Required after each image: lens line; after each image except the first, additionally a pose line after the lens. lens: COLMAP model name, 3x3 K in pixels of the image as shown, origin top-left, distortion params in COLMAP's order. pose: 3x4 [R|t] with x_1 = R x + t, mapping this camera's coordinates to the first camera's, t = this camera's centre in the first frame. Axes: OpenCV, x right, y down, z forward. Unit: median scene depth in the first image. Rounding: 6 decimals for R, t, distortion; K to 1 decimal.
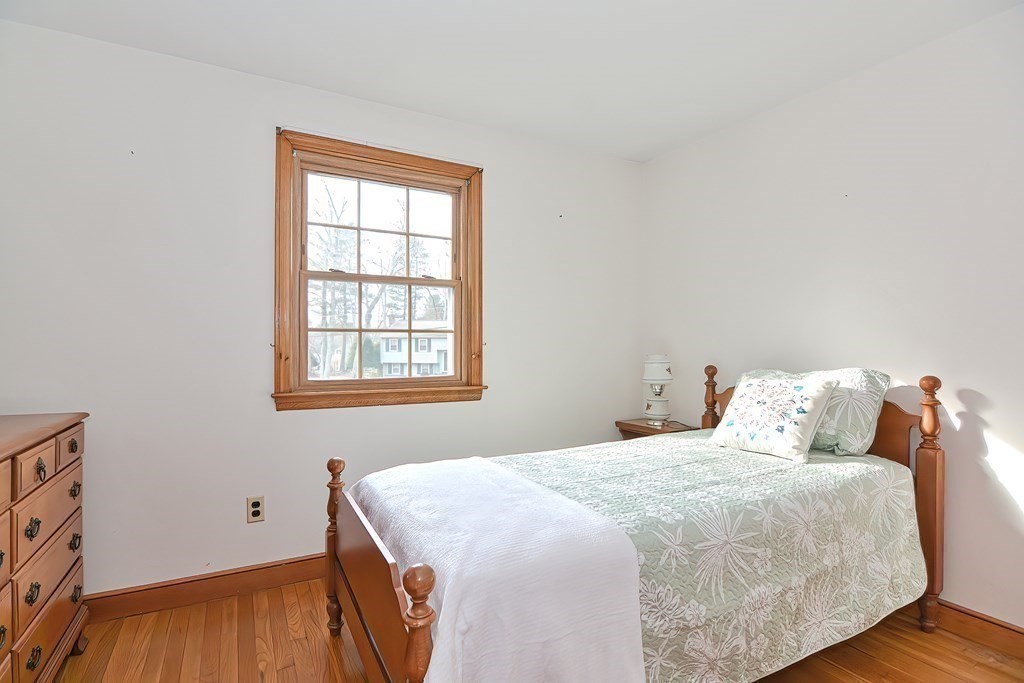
lens RADIAL K [[479.7, 0, 550.9], [0, 479.7, 337.8], [0, 0, 1]] dist [-0.001573, -0.000267]
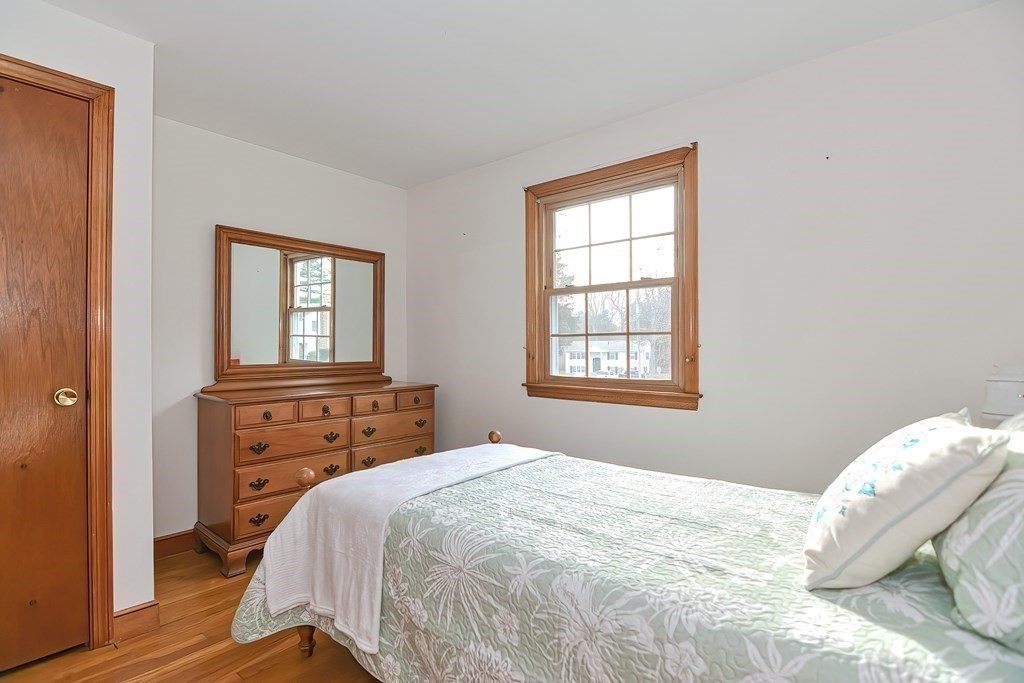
lens RADIAL K [[499.8, 0, 496.0], [0, 499.8, 345.2], [0, 0, 1]] dist [-0.018541, -0.000235]
pose [[0.335421, -0.007395, -0.942039, 1.062079], [0.011755, 0.999924, -0.003664, 0.018390], [0.941995, -0.009845, 0.335483, 0.646108]]
